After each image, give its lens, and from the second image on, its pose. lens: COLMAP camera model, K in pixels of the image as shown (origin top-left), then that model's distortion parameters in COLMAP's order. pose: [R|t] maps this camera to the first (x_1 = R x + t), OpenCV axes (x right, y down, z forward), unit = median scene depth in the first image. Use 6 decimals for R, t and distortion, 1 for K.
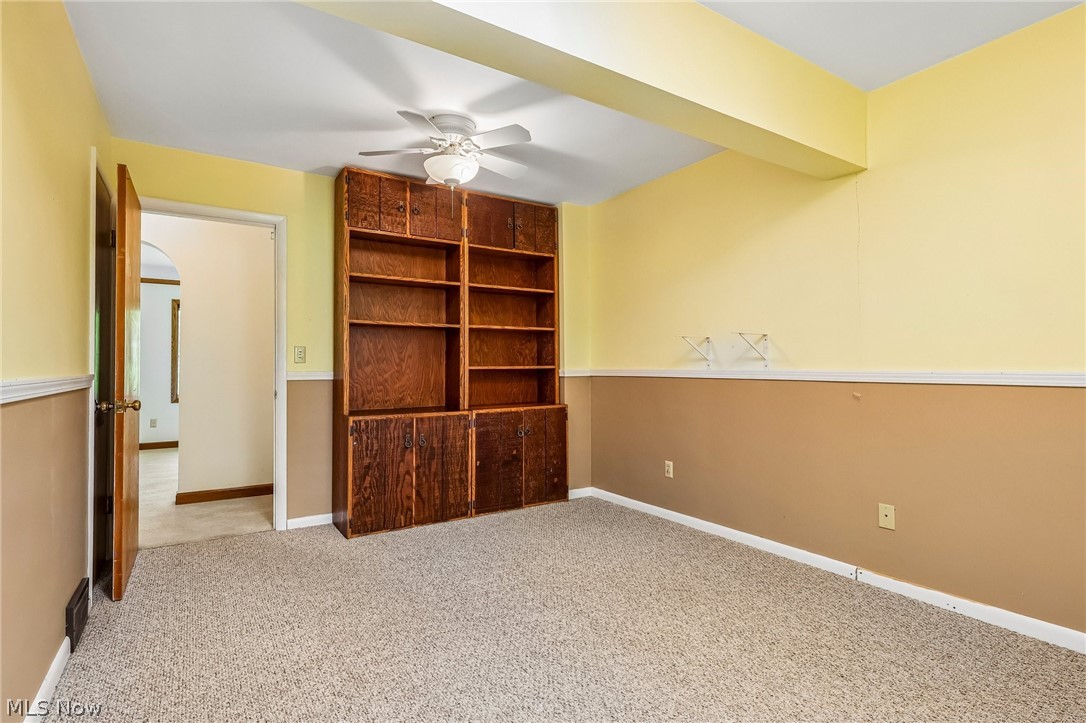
lens RADIAL K [[519.0, 0, 542.5], [0, 519.0, 366.0], [0, 0, 1]] dist [0.003943, 0.000400]
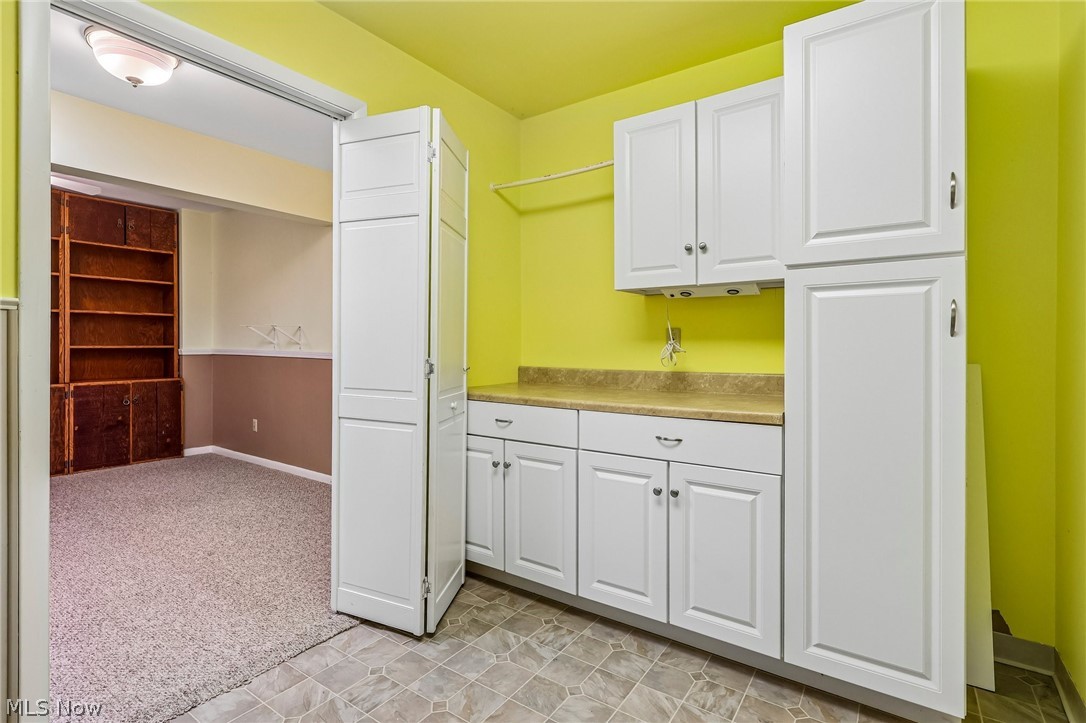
lens RADIAL K [[513.4, 0, 536.9], [0, 513.4, 355.5], [0, 0, 1]] dist [-0.000497, -0.000270]
pose [[0.930078, 0.004430, 0.367335, 0.399581], [-0.012488, 0.999731, 0.019563, -0.012521], [-0.367149, -0.022783, 0.929883, -0.440280]]
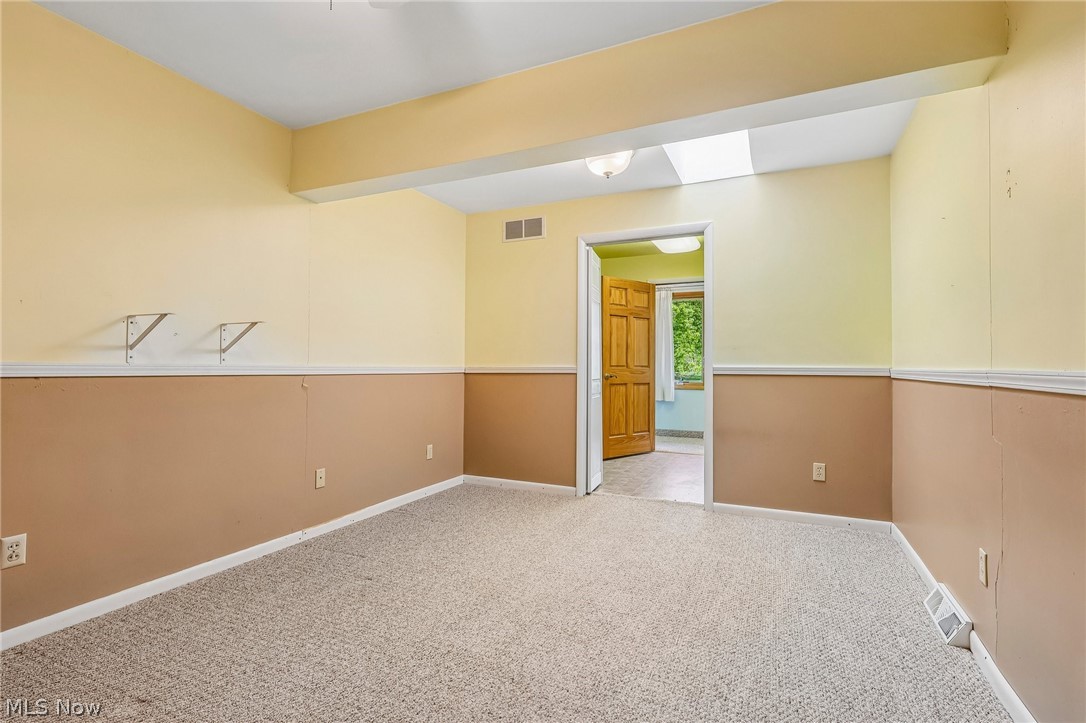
lens RADIAL K [[496.0, 0, 564.8], [0, 496.0, 359.4], [0, 0, 1]] dist [-0.003542, -0.000382]
pose [[-0.541956, -0.001665, 0.840405, -0.447675], [-0.022148, 0.999679, -0.012302, -0.002053], [-0.840115, -0.025280, -0.541819, 0.748753]]
